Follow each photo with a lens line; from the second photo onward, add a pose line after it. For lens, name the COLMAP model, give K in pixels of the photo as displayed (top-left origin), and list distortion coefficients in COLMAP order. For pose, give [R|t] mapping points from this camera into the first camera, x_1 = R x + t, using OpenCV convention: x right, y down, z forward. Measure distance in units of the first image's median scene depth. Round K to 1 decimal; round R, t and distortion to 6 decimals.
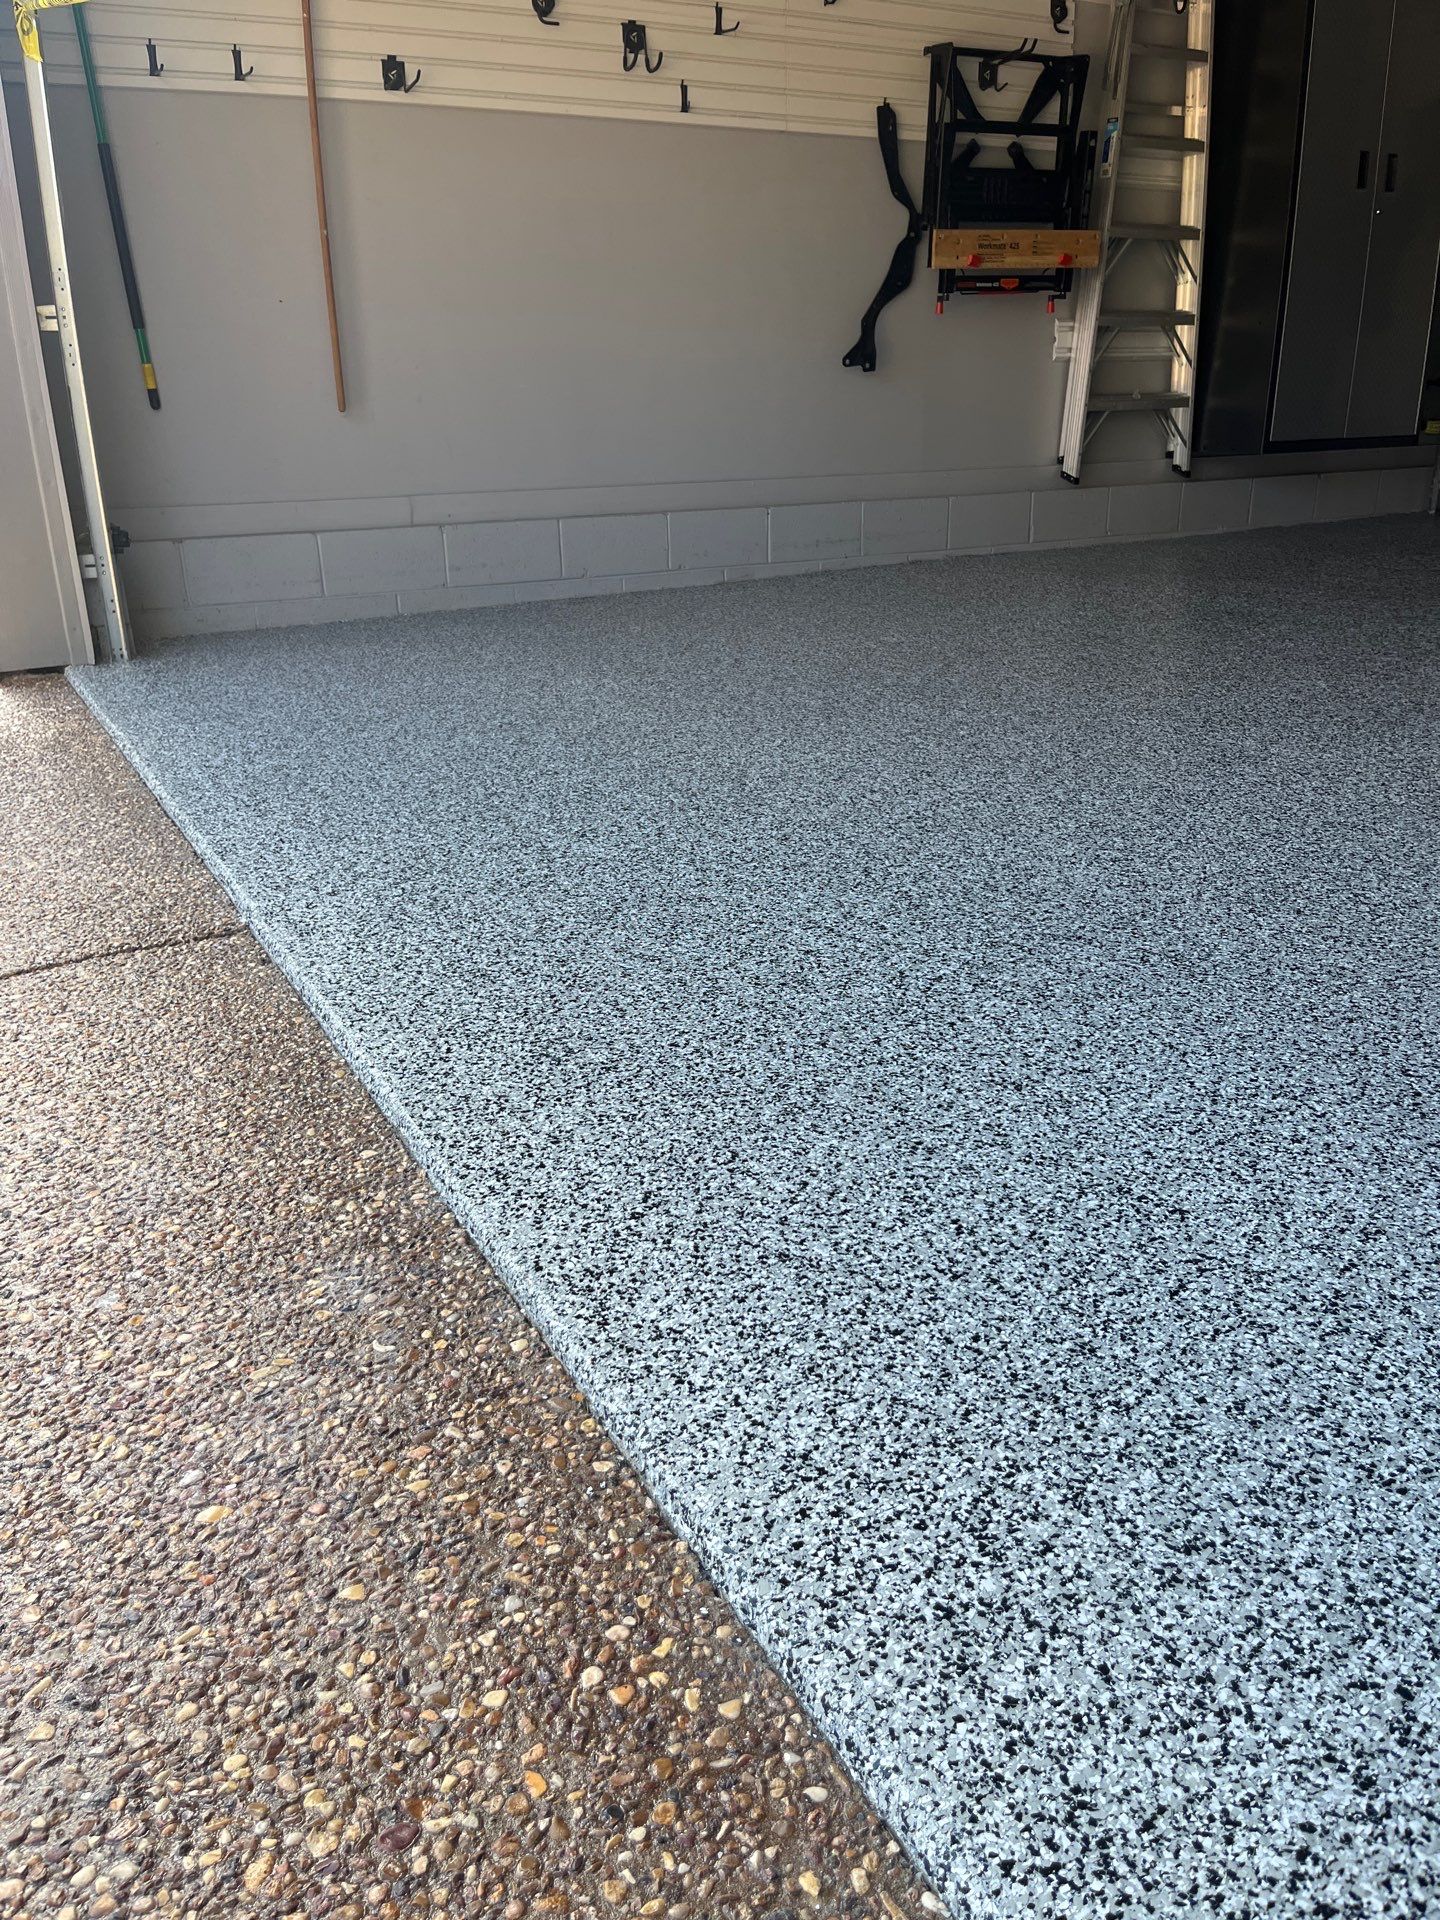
lens RADIAL K [[1455.6, 0, 727.0], [0, 1455.6, 976.0], [0, 0, 1]] dist [0.059674, -0.093655]
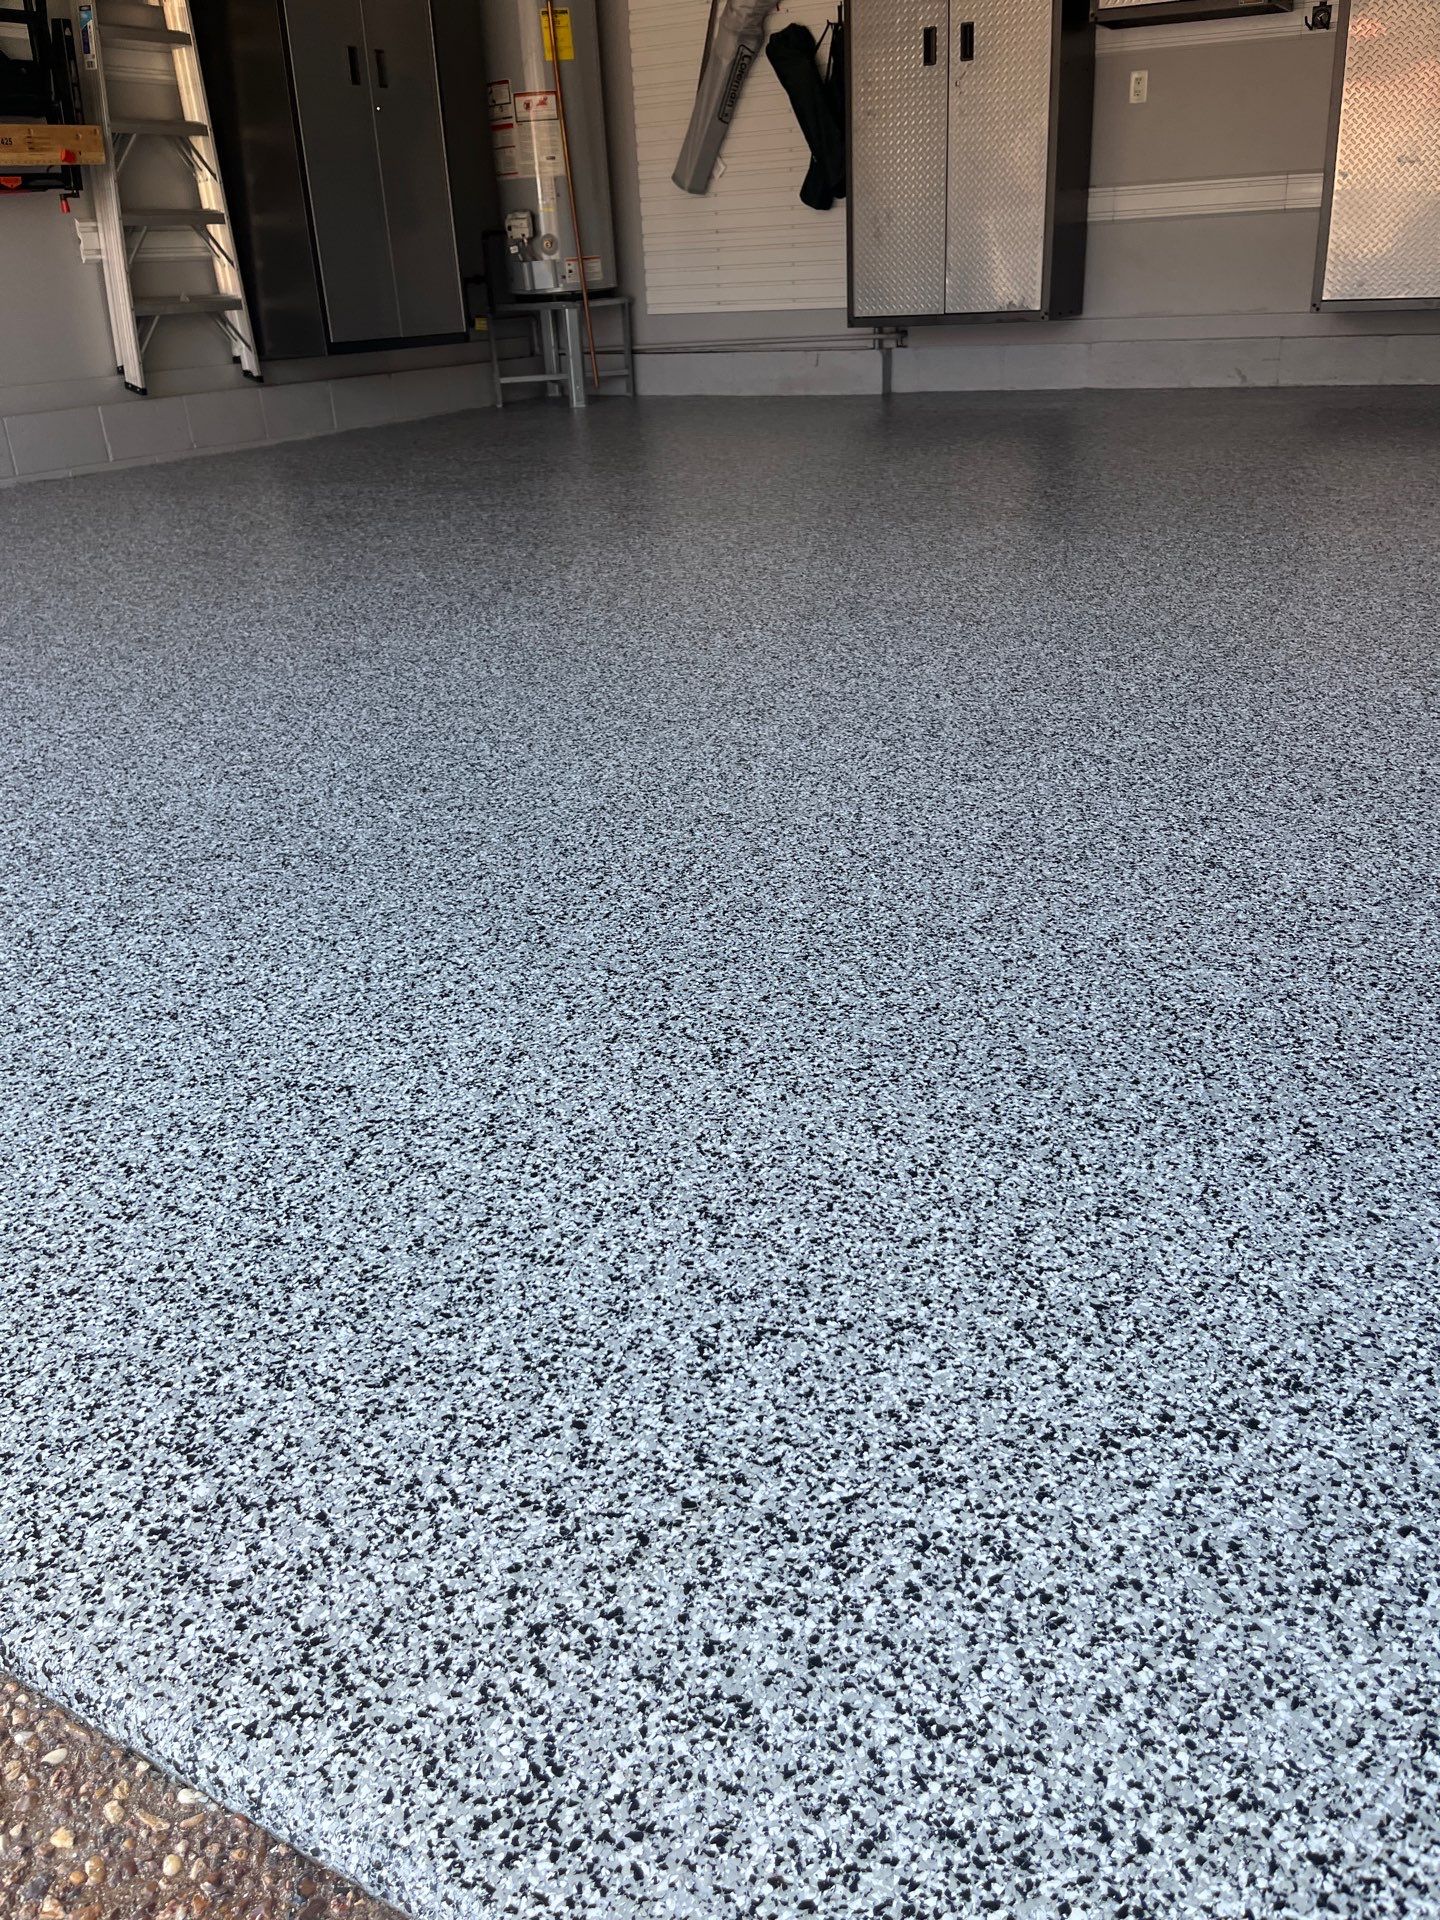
lens RADIAL K [[1455.6, 0, 736.4], [0, 1455.6, 978.8], [0, 0, 1]] dist [0.059674, -0.093655]
pose [[0.843819, -0.248427, 0.475660, 0.058851], [0.221576, 0.968597, 0.112801, 0.025600], [-0.488746, 0.010211, 0.872366, -0.039493]]
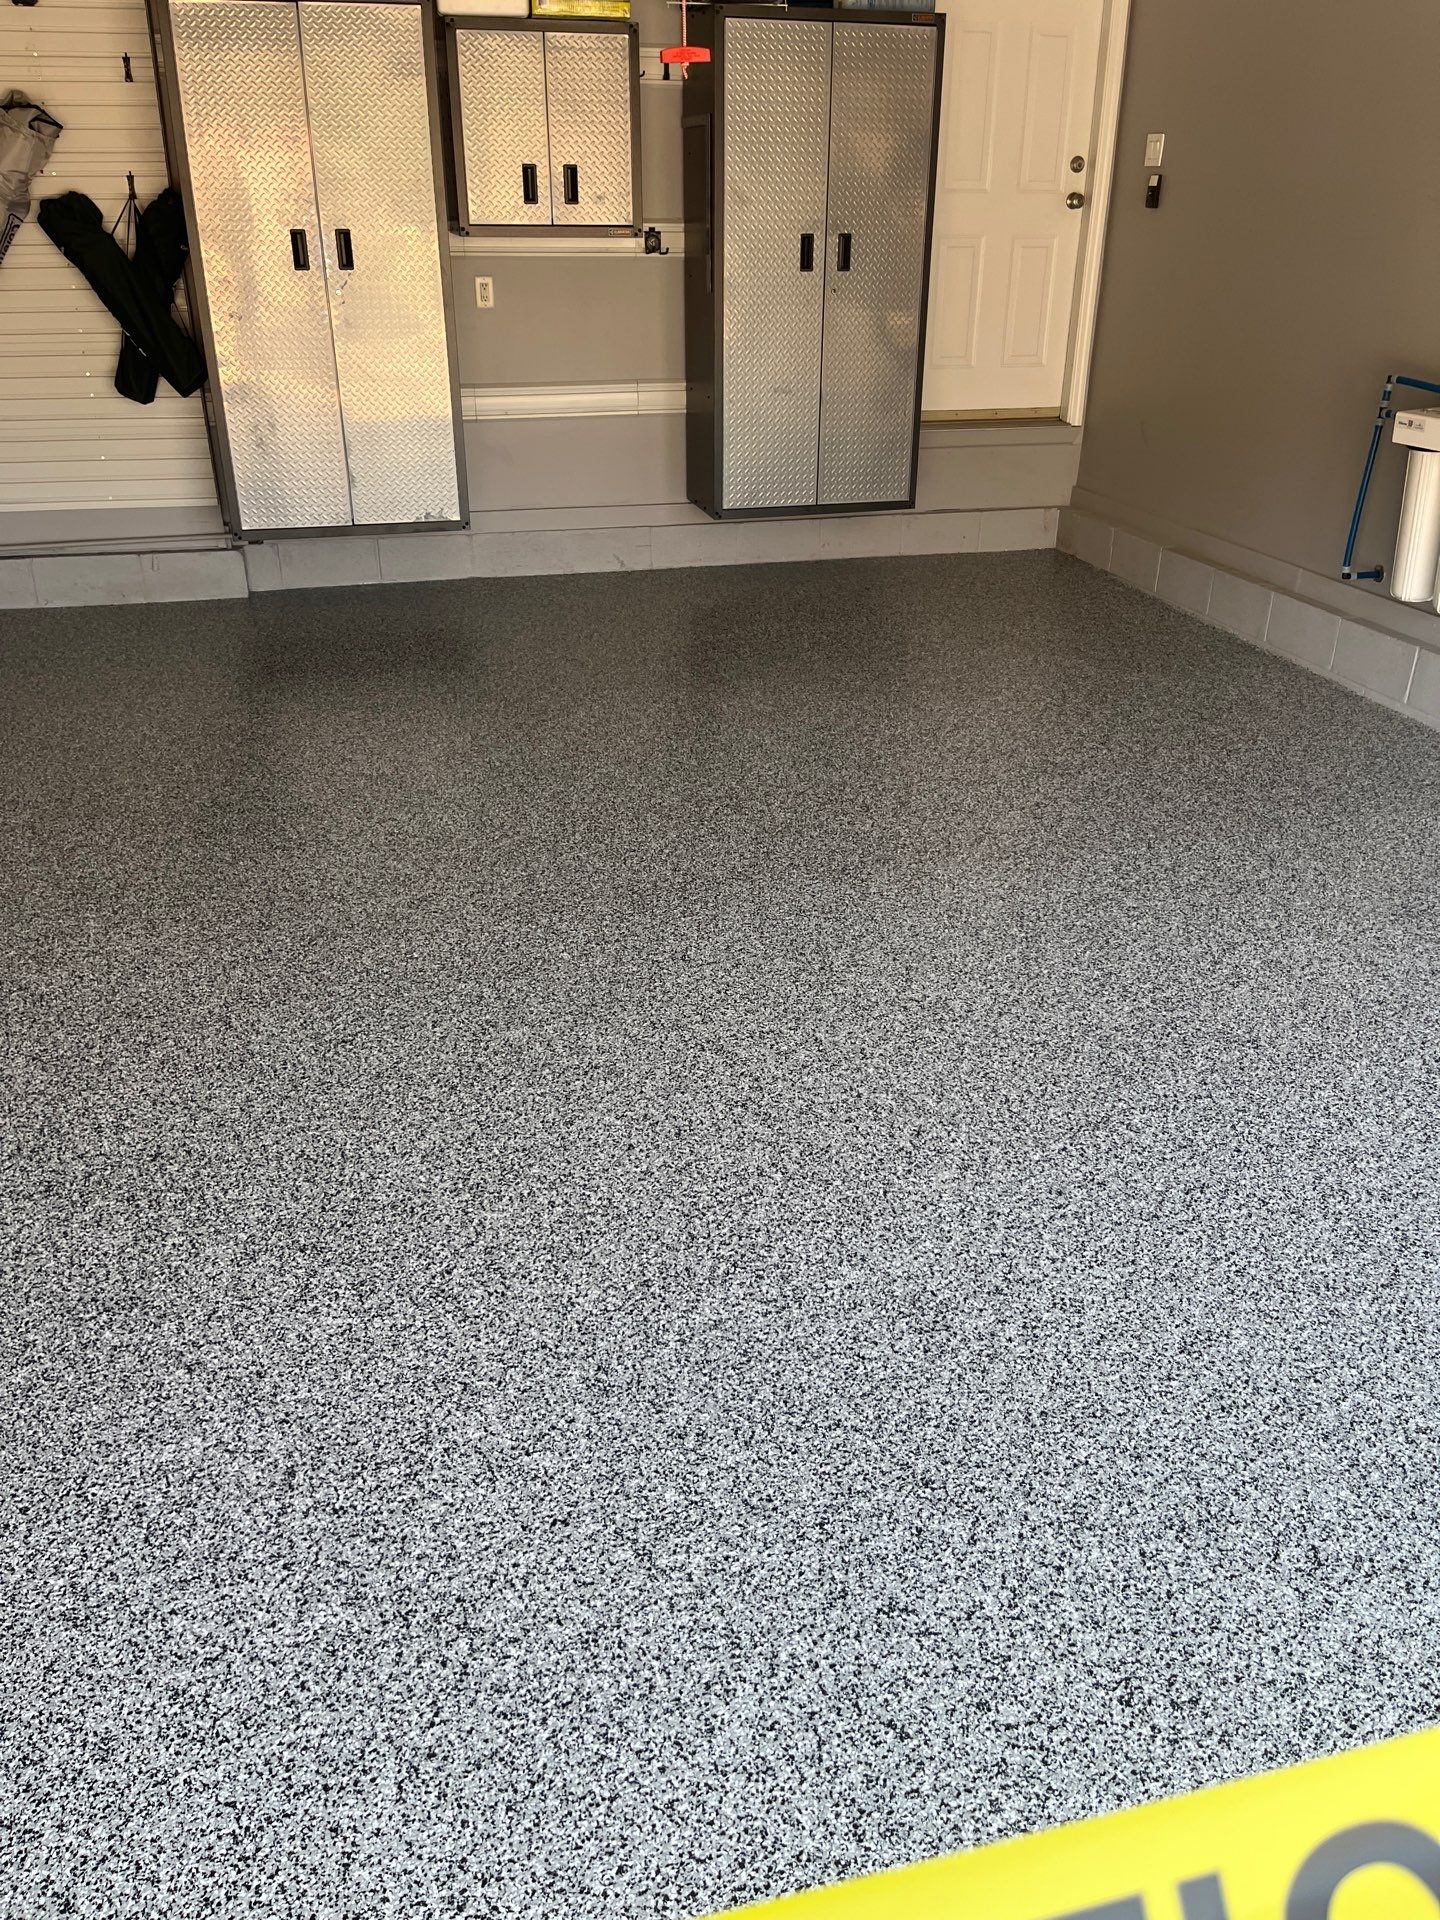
lens RADIAL K [[1455.6, 0, 730.6], [0, 1455.6, 952.8], [0, 0, 1]] dist [0.059674, -0.093655]
pose [[0.215192, -0.433897, 0.874886, -0.609695], [0.342966, 0.872389, 0.348300, -1.154373], [-0.914367, 0.225104, 0.336543, 1.253398]]
